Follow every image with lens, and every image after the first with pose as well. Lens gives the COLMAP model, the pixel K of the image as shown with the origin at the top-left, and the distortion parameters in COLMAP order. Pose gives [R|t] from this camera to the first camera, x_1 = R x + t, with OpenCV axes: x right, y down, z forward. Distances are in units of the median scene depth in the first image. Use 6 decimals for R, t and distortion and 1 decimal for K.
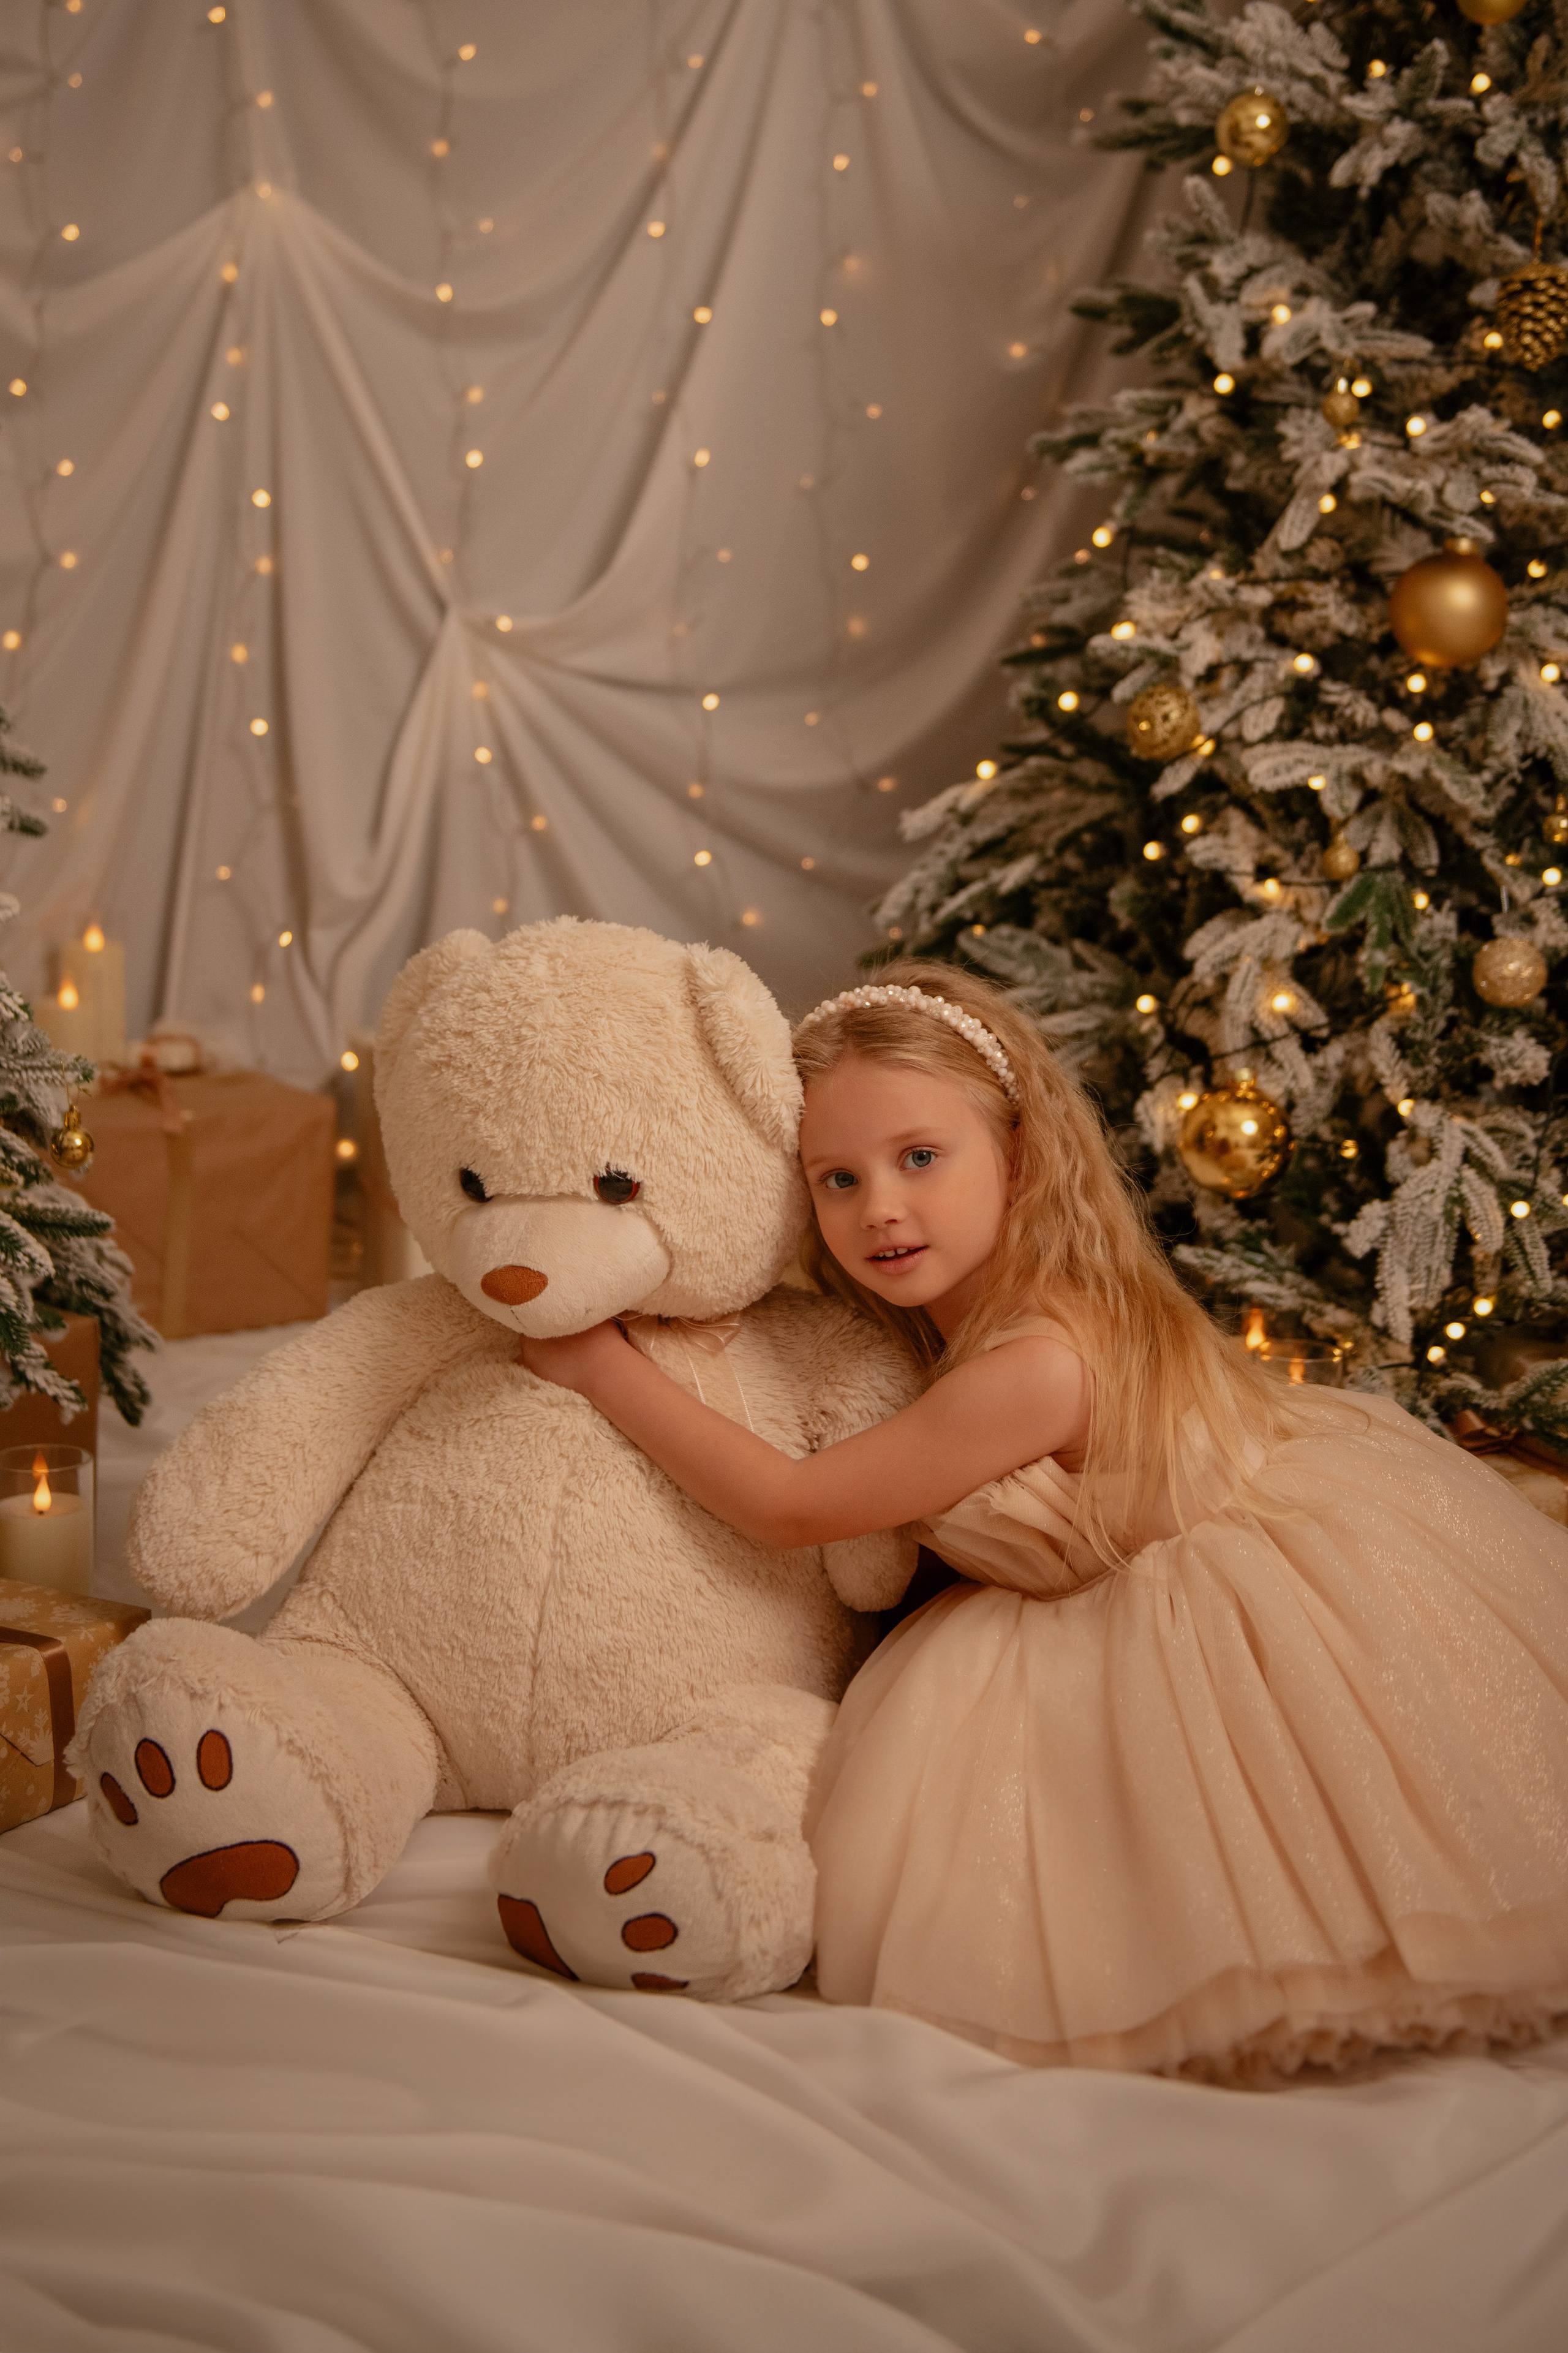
lens RADIAL K [[2927.5, 0, 703.3], [0, 2927.5, 858.0], [0, 0, 1]] dist [0.080960, -0.002593]
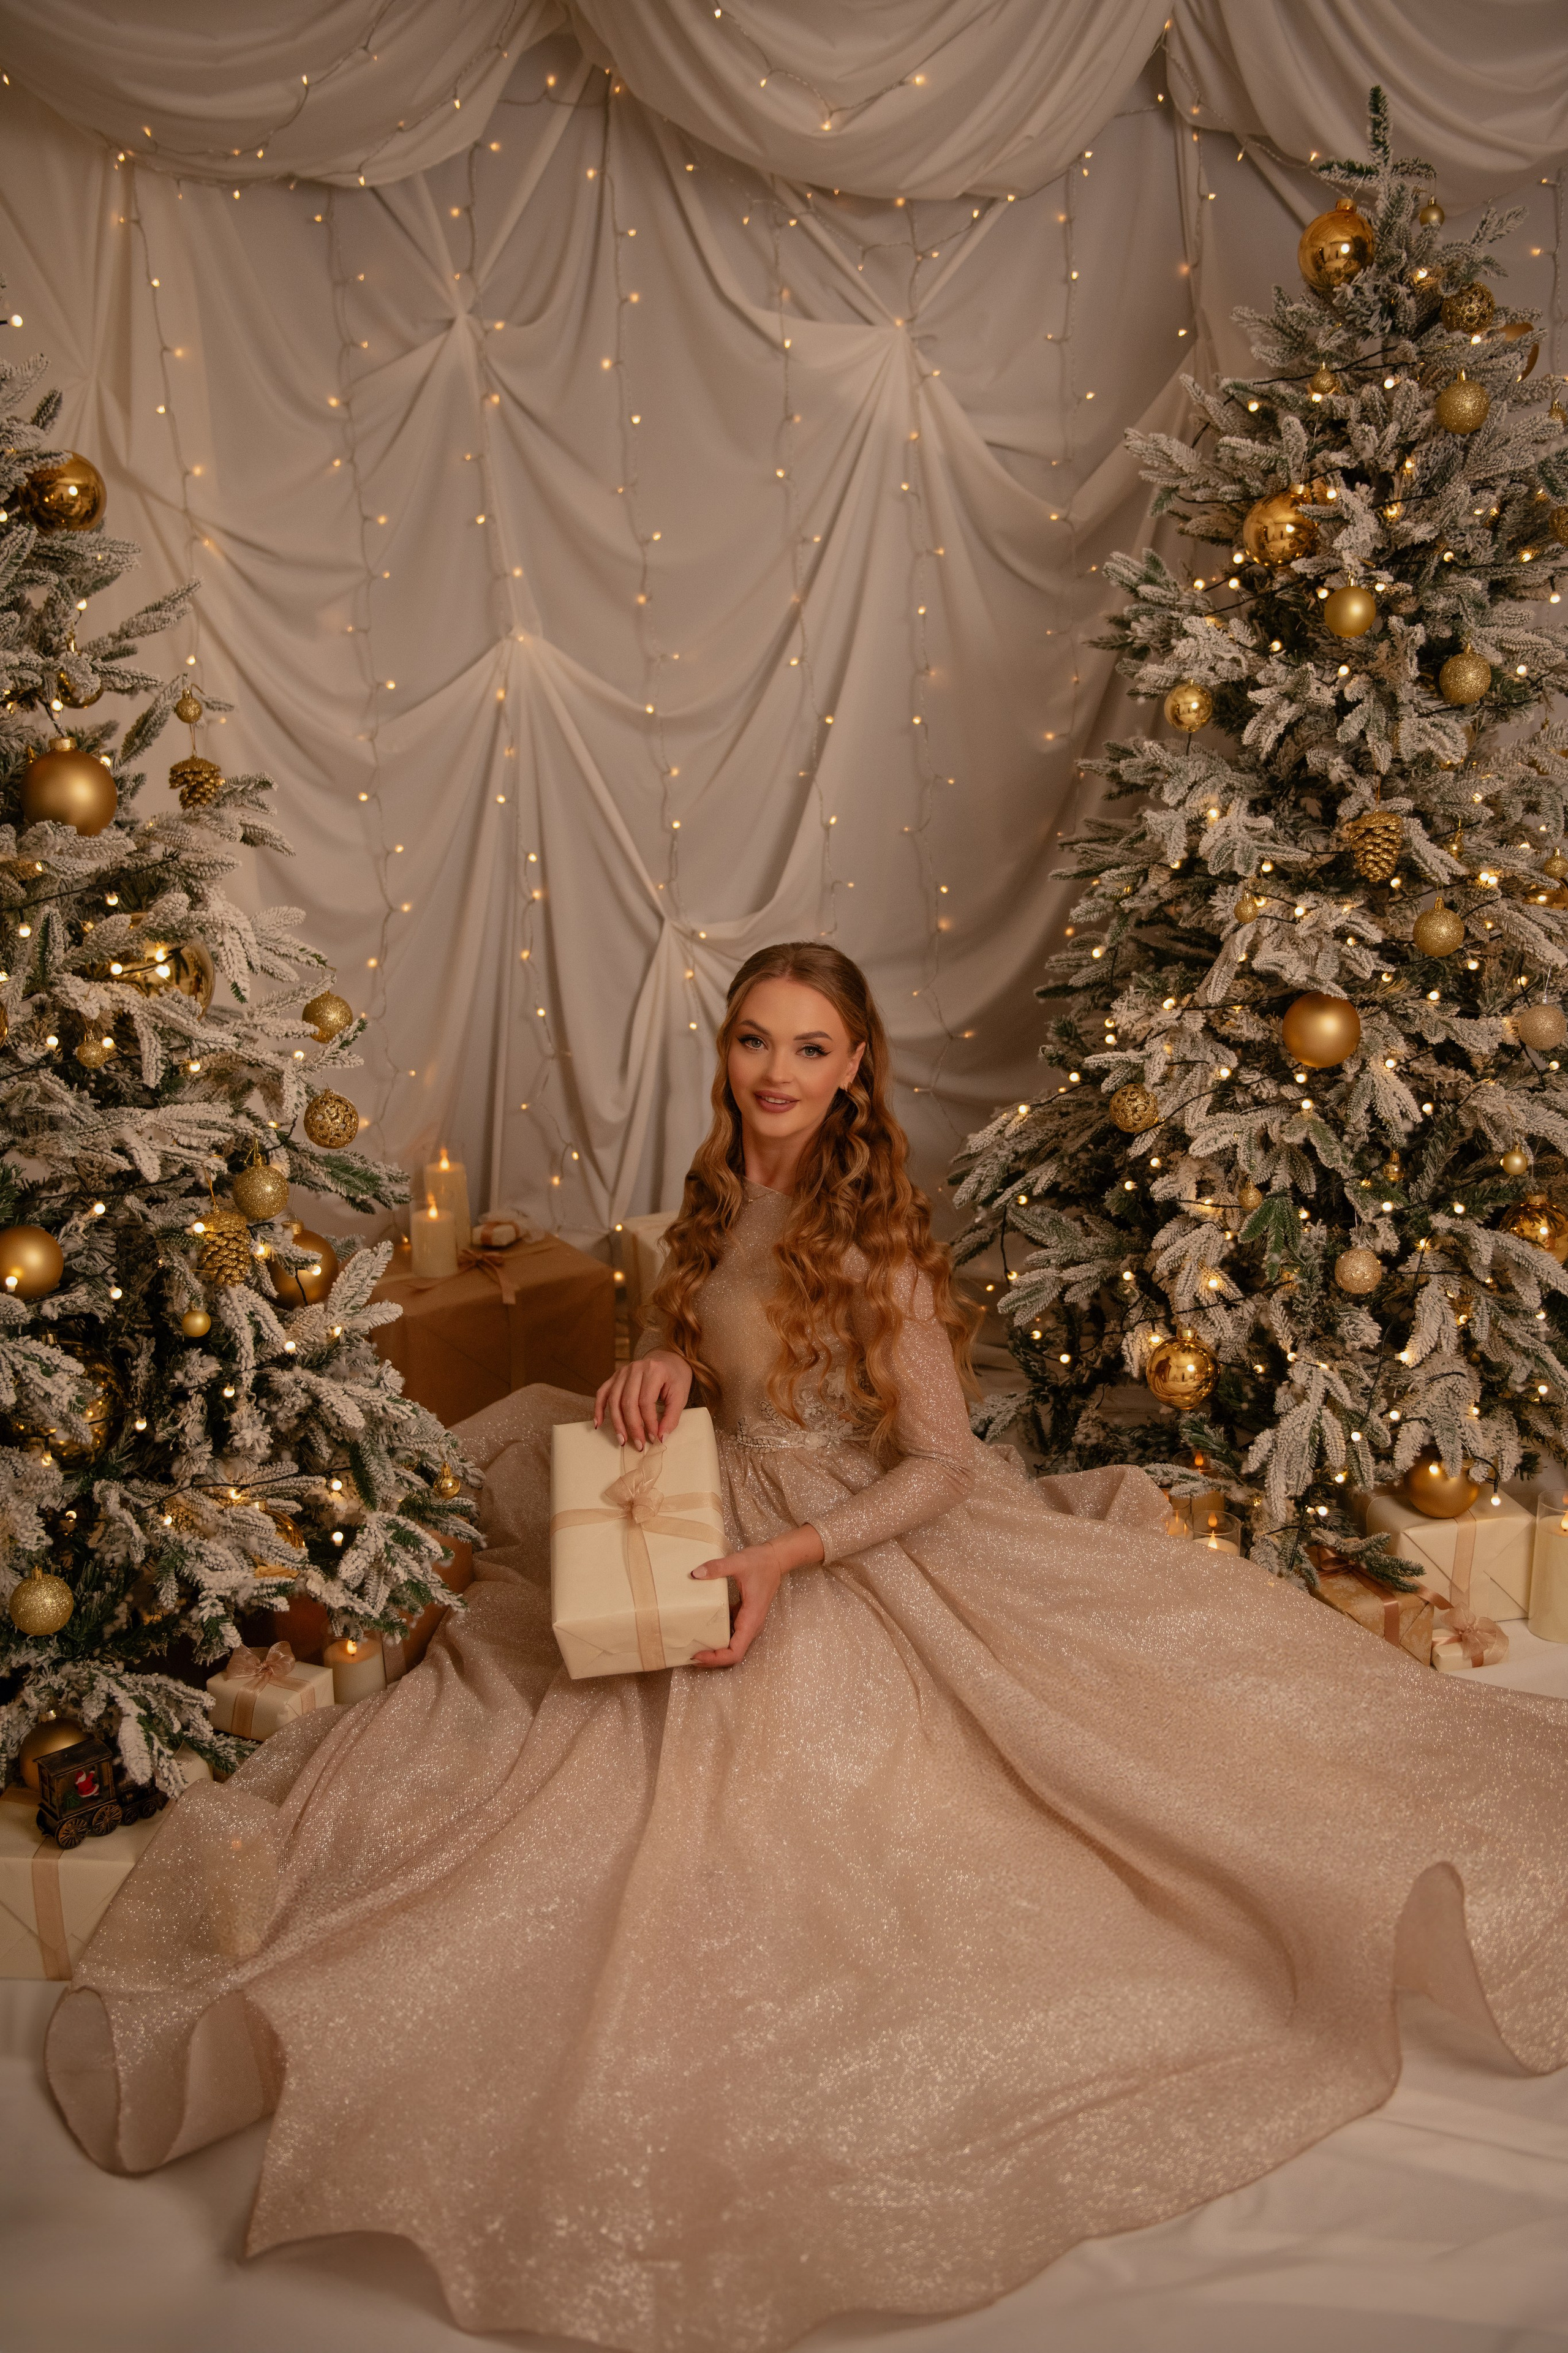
lens RADIAL K [[2179.2, 0, 799.4], [0, 2179.2, 1145.6], [0, 0, 1]] dist [0.003785, -0.008231]
pose [[0.998450, -0.035706, -0.042705, 0.030768], [0.043372, 0.979893, 0.194752, -0.250411], [0.034892, -0.196302, 0.979922, -0.113648]]
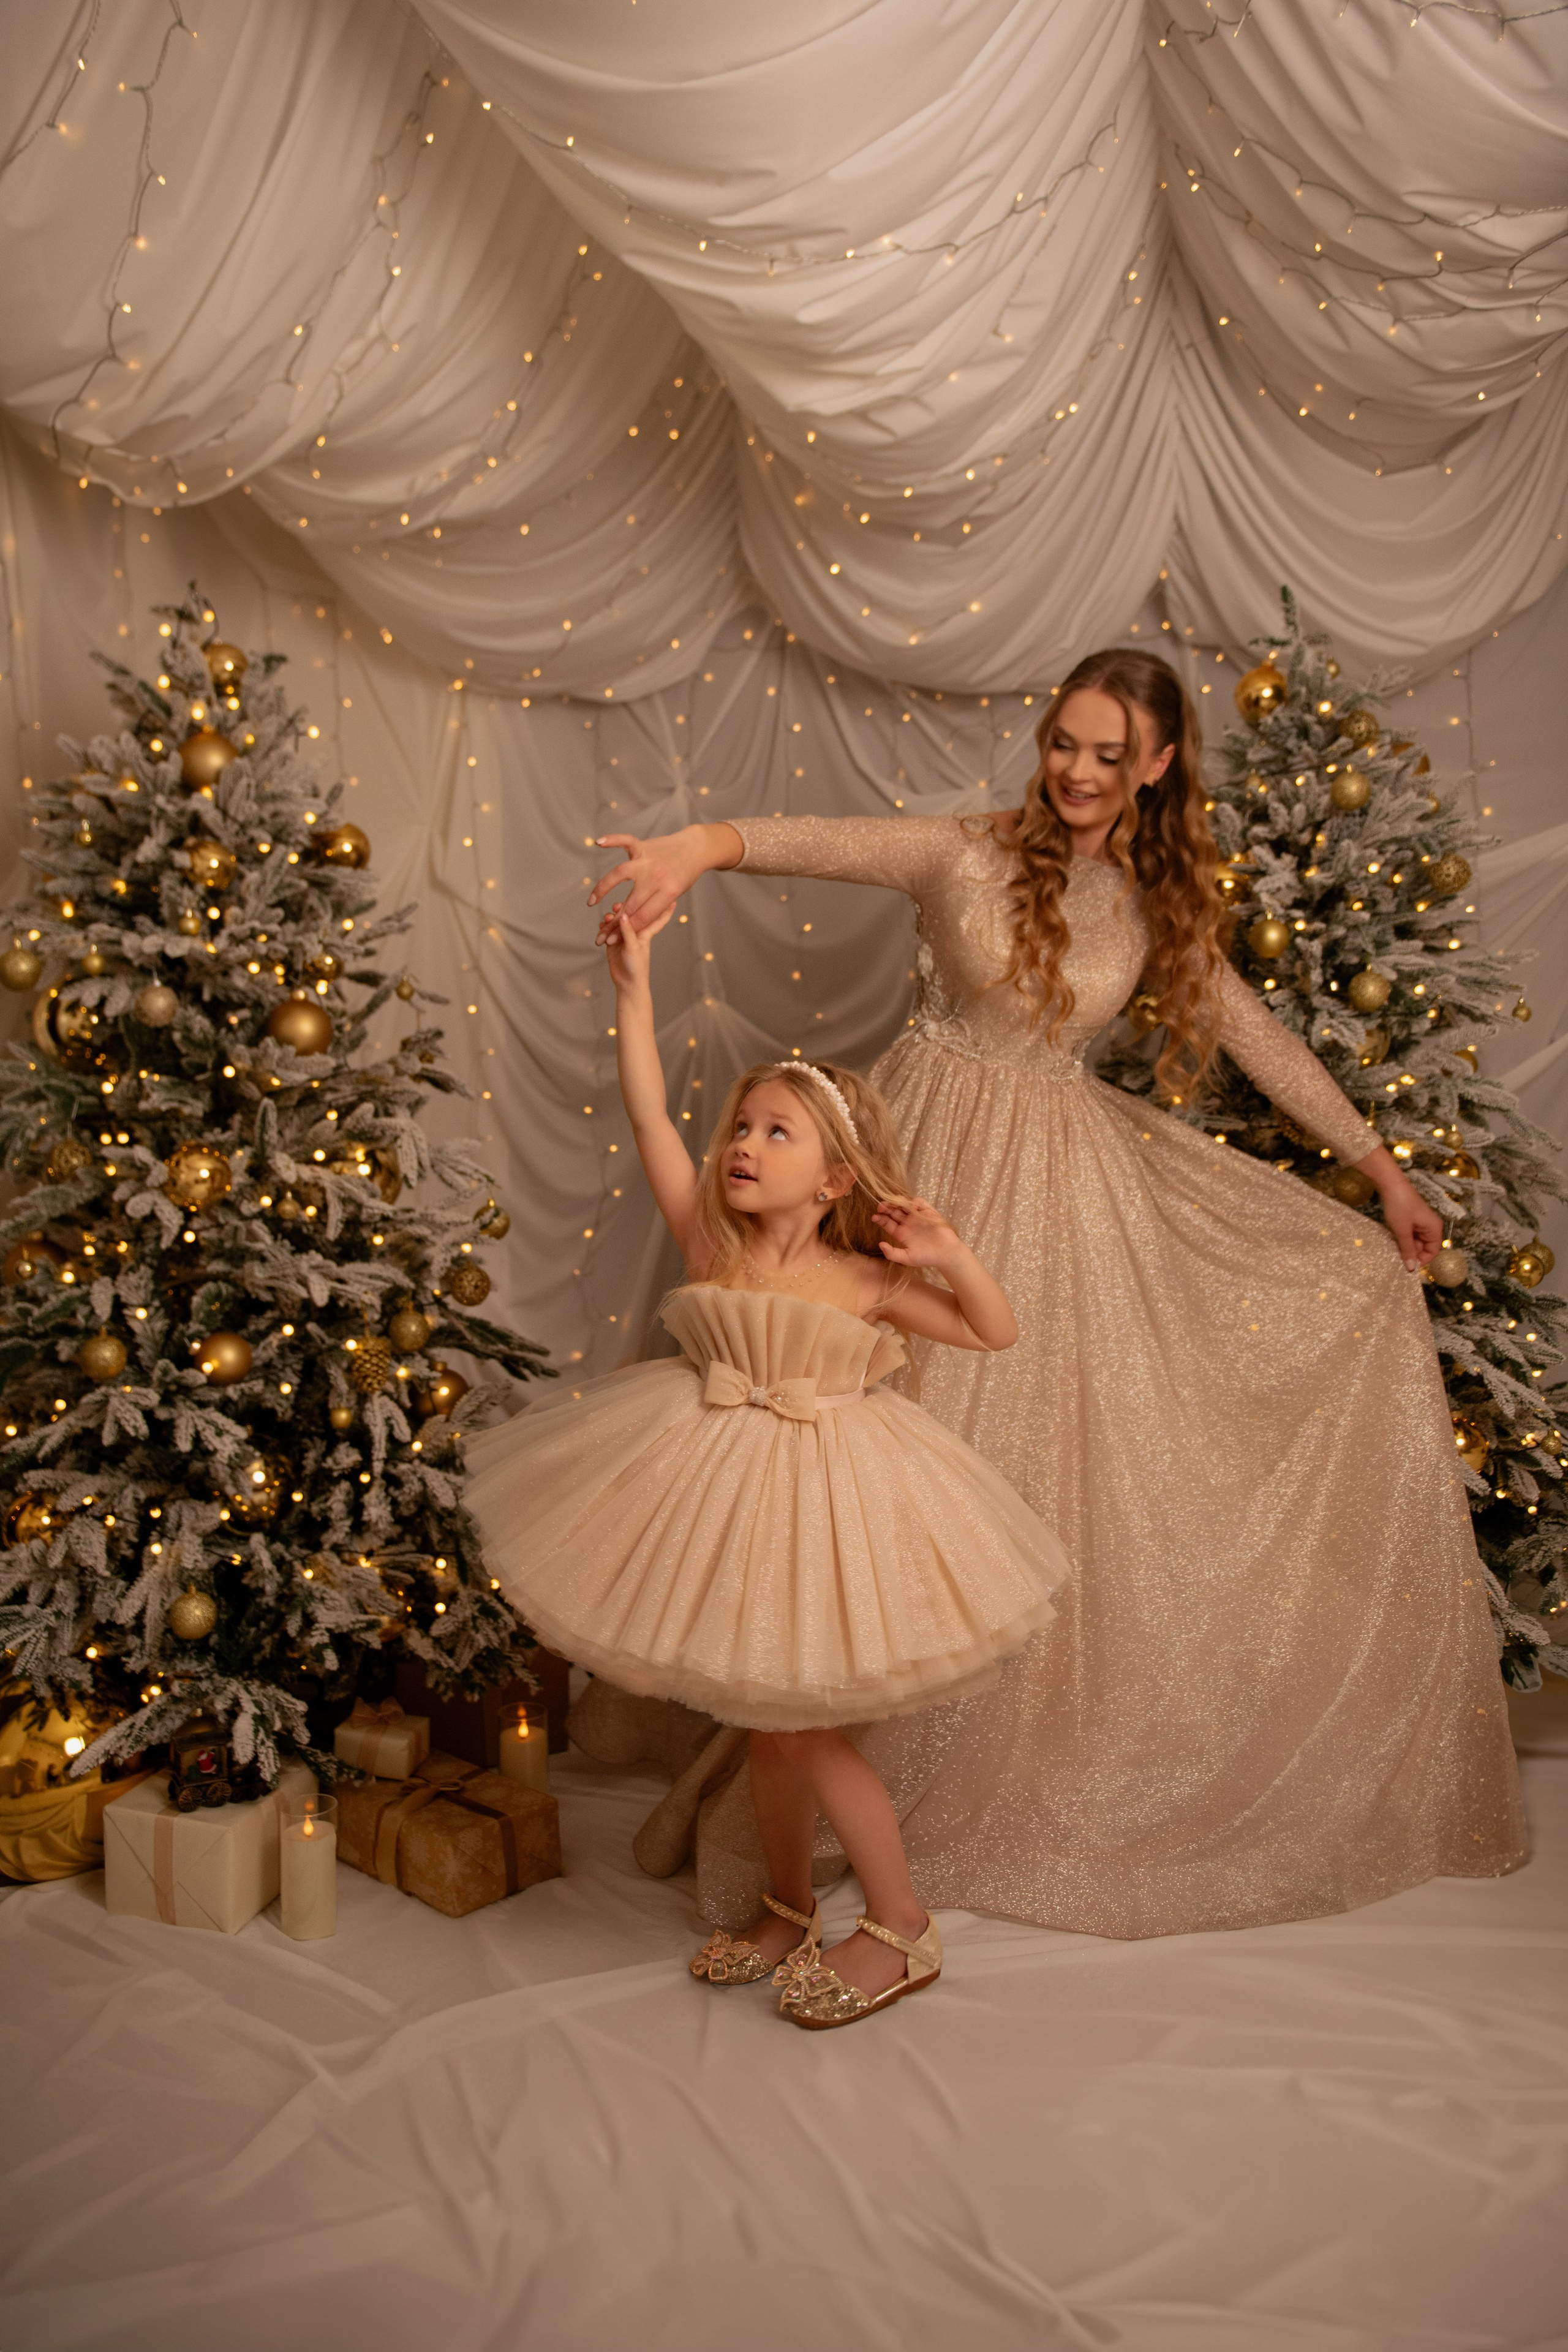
lens RADIAL K [[1658.1, 0, 752.0], [0, 1658.1, 1062.2], [0, 0, 1]] dist [-0.052481, -0.006639]
pose [[0.973857, -0.032636, -0.224803, 0.173480], [0.014812, 0.996643, -0.080525, -0.130275], [0.226676, 0.075090, 0.971071, -0.097886]]
